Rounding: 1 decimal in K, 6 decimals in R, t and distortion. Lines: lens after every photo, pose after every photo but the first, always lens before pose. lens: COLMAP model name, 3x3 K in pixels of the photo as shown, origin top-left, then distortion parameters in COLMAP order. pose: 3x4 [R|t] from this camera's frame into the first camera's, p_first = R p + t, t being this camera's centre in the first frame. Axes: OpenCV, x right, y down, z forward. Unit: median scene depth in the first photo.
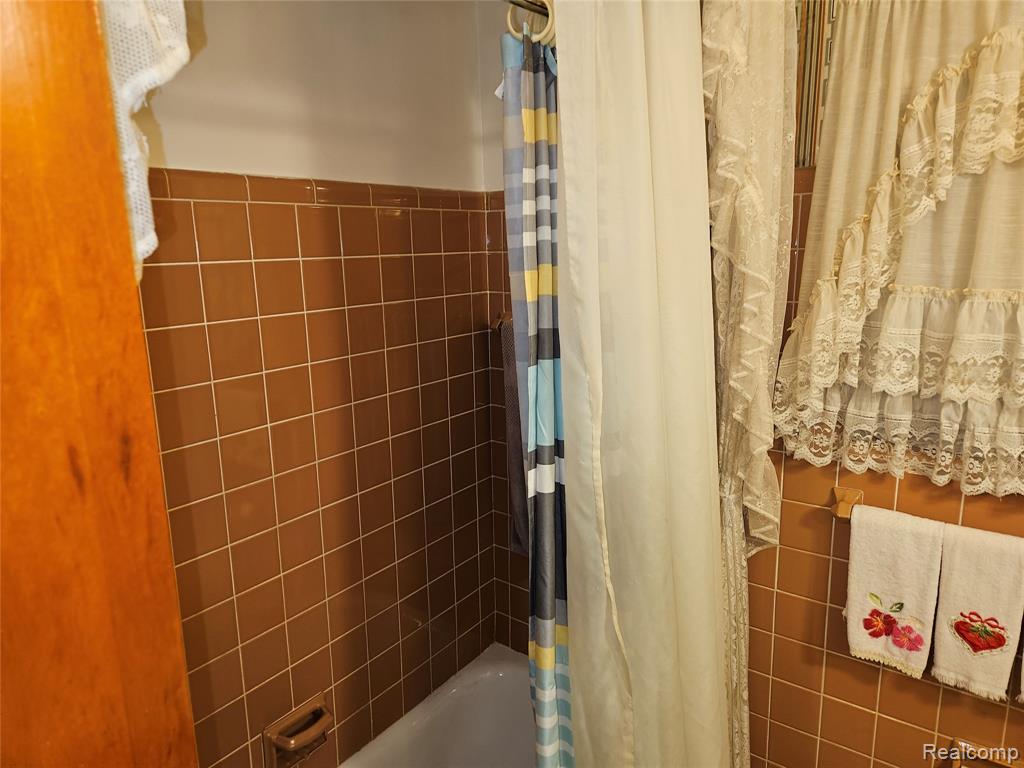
lens RADIAL K [[684.0, 0, 505.3], [0, 684.0, 380.9], [0, 0, 1]] dist [0.063269, -0.050693]
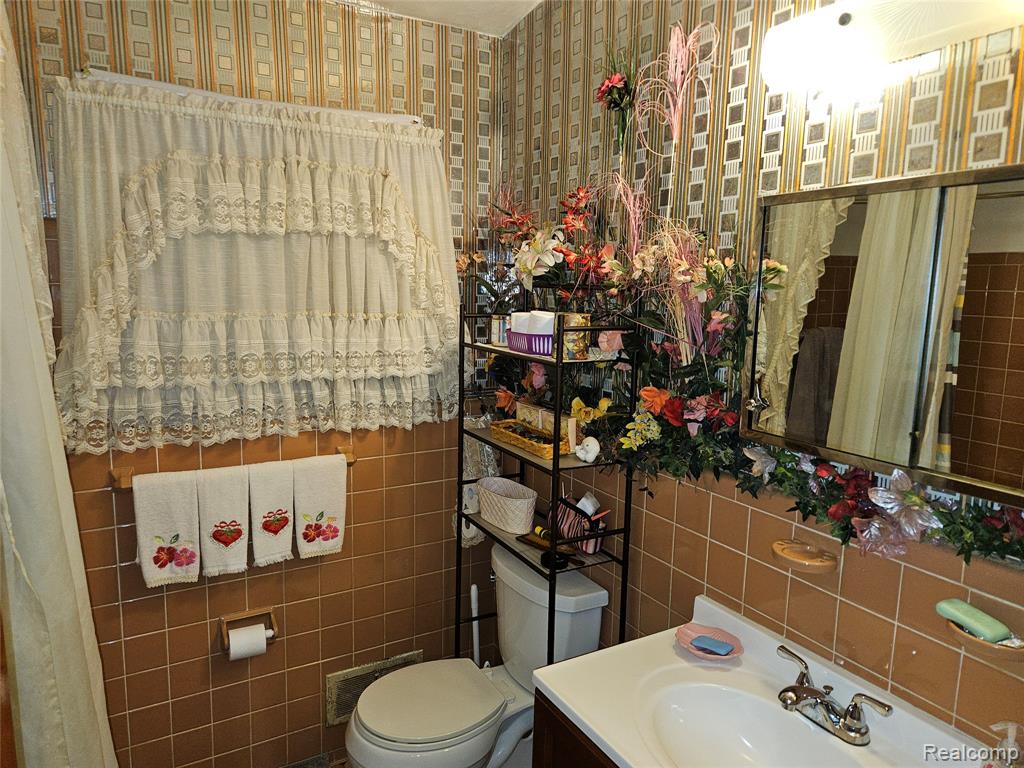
lens RADIAL K [[684.0, 0, 505.3], [0, 684.0, 380.9], [0, 0, 1]] dist [0.063269, -0.050693]
pose [[0.415284, -0.102269, 0.903925, -0.407946], [0.158700, 0.986568, 0.038709, 0.064280], [-0.895742, 0.127378, 0.425936, -0.244533]]
